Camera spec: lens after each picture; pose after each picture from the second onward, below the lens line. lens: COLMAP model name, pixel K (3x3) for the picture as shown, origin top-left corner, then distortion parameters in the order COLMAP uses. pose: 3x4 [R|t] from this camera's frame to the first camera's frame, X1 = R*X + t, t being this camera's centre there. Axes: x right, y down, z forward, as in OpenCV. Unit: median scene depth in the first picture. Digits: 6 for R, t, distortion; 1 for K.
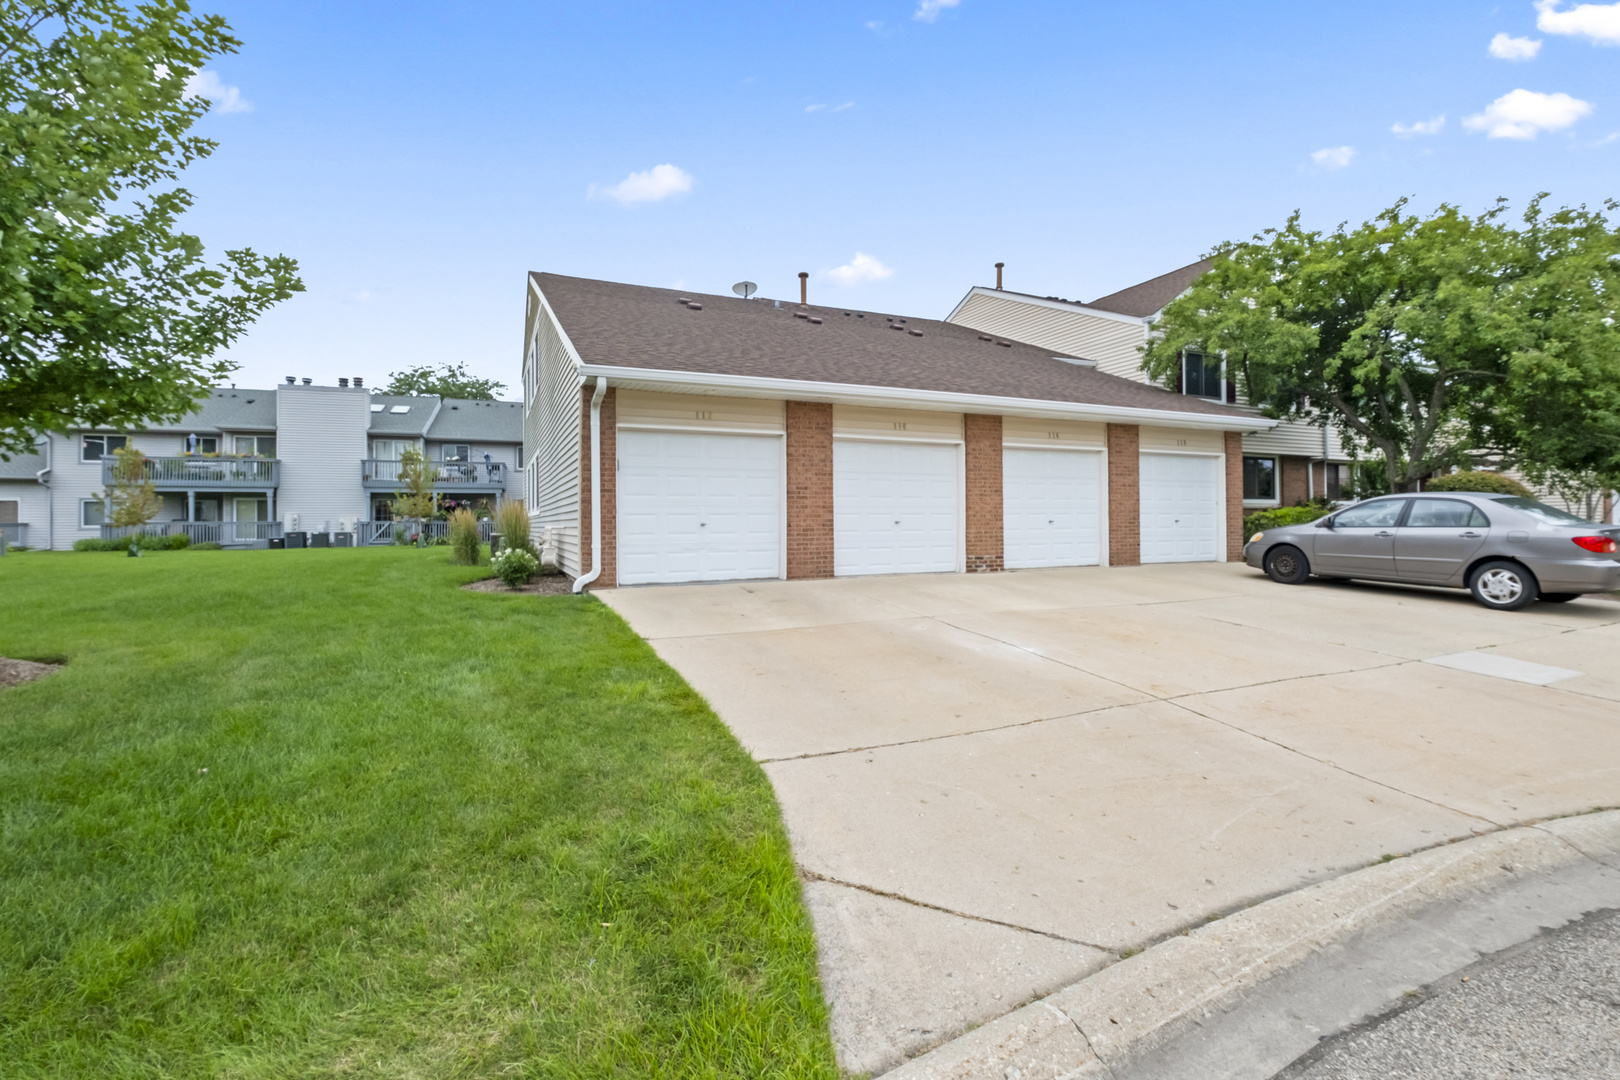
lens RADIAL K [[712.7, 0, 808.2], [0, 712.7, 532.8], [0, 0, 1]] dist [-0.005034, 0.000033]
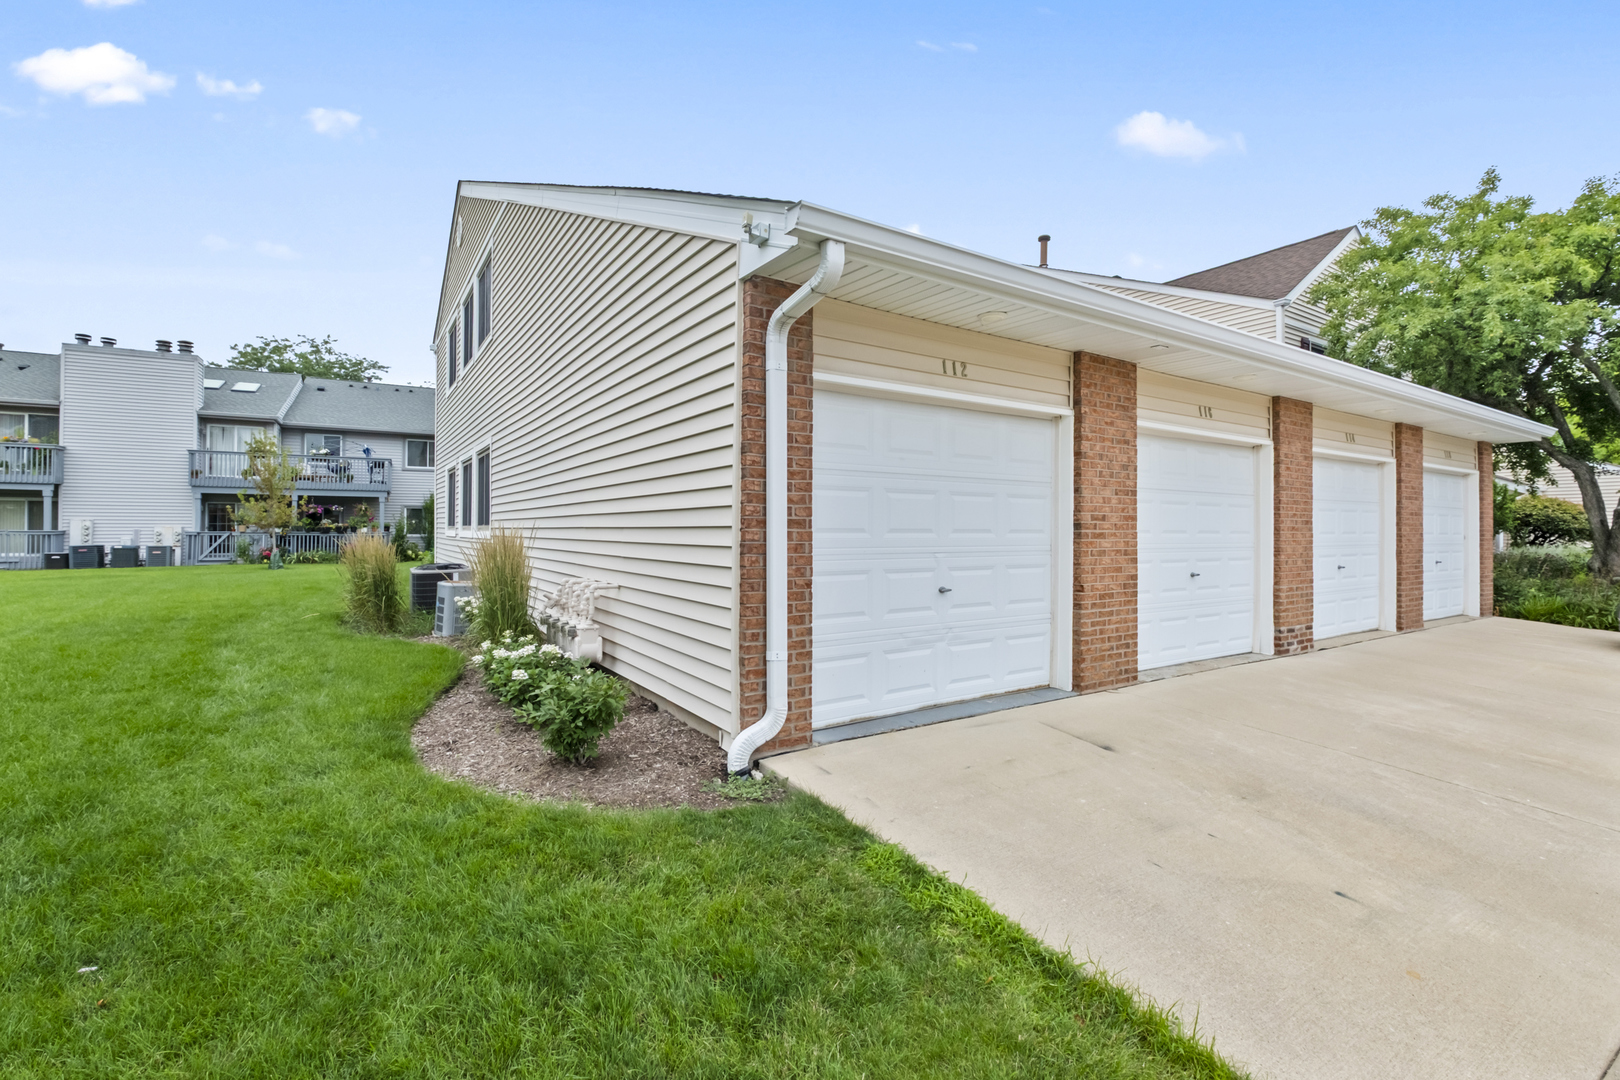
lens RADIAL K [[712.7, 0, 809.3], [0, 712.7, 536.4], [0, 0, 1]] dist [-0.005034, 0.000033]
pose [[0.988049, 0.010250, 0.153796, -0.093099], [-0.009637, 0.999942, -0.004730, -0.013570], [-0.153835, 0.003192, 0.988091, 0.155470]]
